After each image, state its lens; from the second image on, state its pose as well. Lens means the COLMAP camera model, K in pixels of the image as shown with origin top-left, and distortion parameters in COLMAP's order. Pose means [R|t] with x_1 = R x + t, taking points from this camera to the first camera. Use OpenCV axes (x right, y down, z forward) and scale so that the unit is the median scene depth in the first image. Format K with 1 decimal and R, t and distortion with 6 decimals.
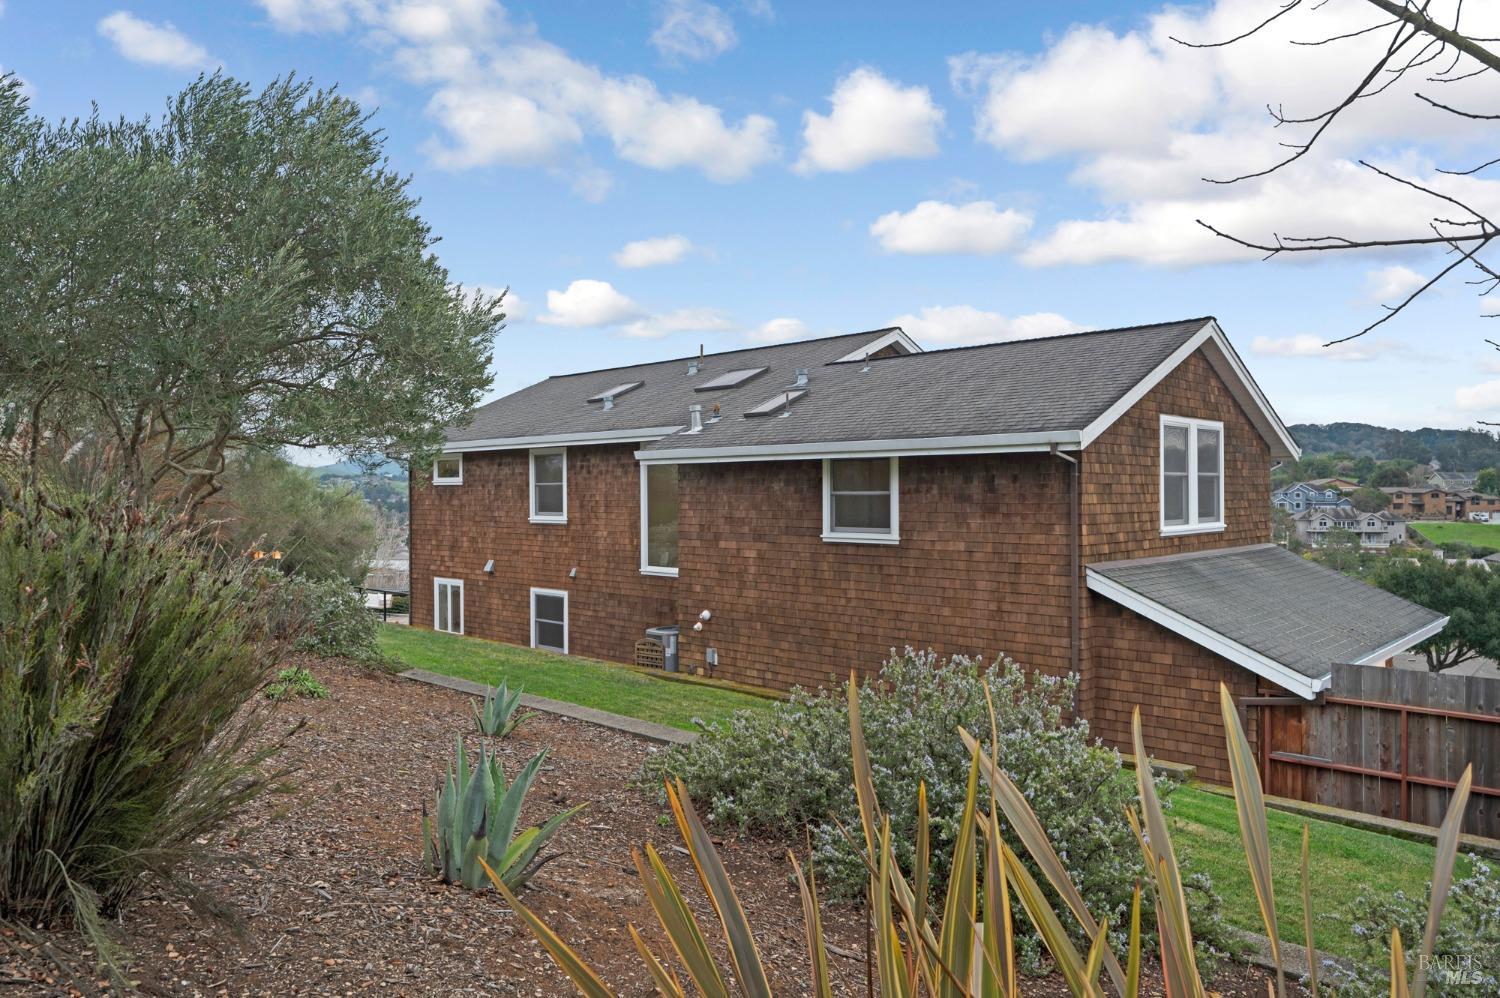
lens RADIAL K [[1027.2, 0, 750.7], [0, 1027.2, 496.0], [0, 0, 1]] dist [0.007681, 0.000108]
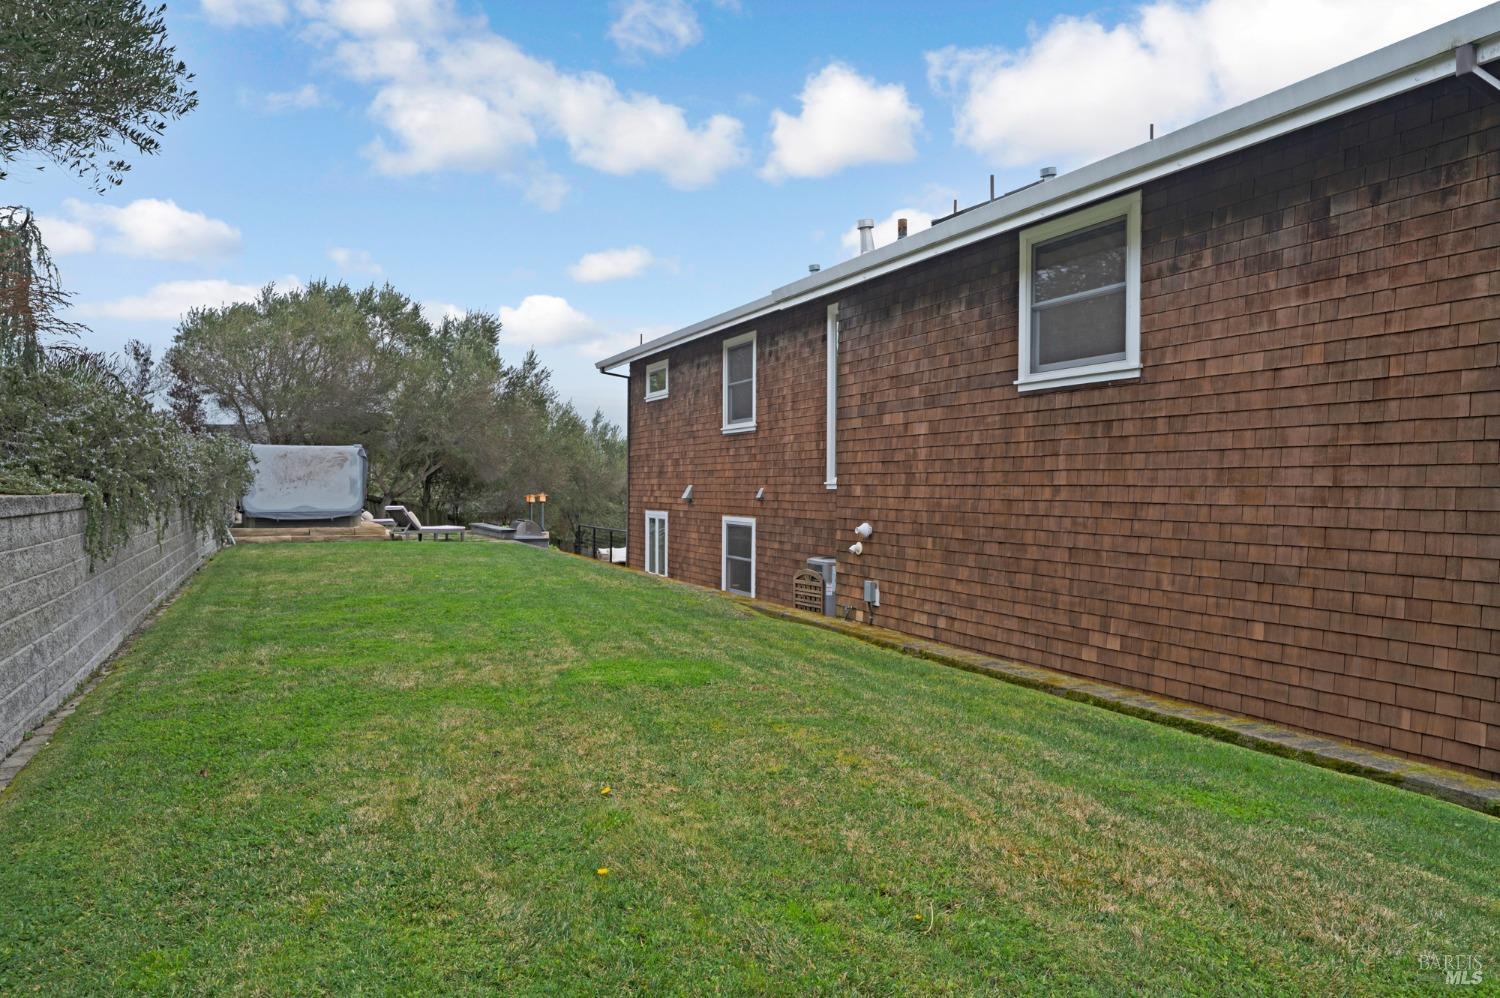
lens RADIAL K [[1022.6, 0, 750.6], [0, 1022.6, 497.1], [0, 0, 1]] dist [-0.000052, 0.002213]
pose [[0.928883, 0.016056, -0.370026, 0.130040], [-0.014715, 0.999871, 0.006447, 0.091926], [0.370082, -0.000543, 0.928999, 0.365404]]
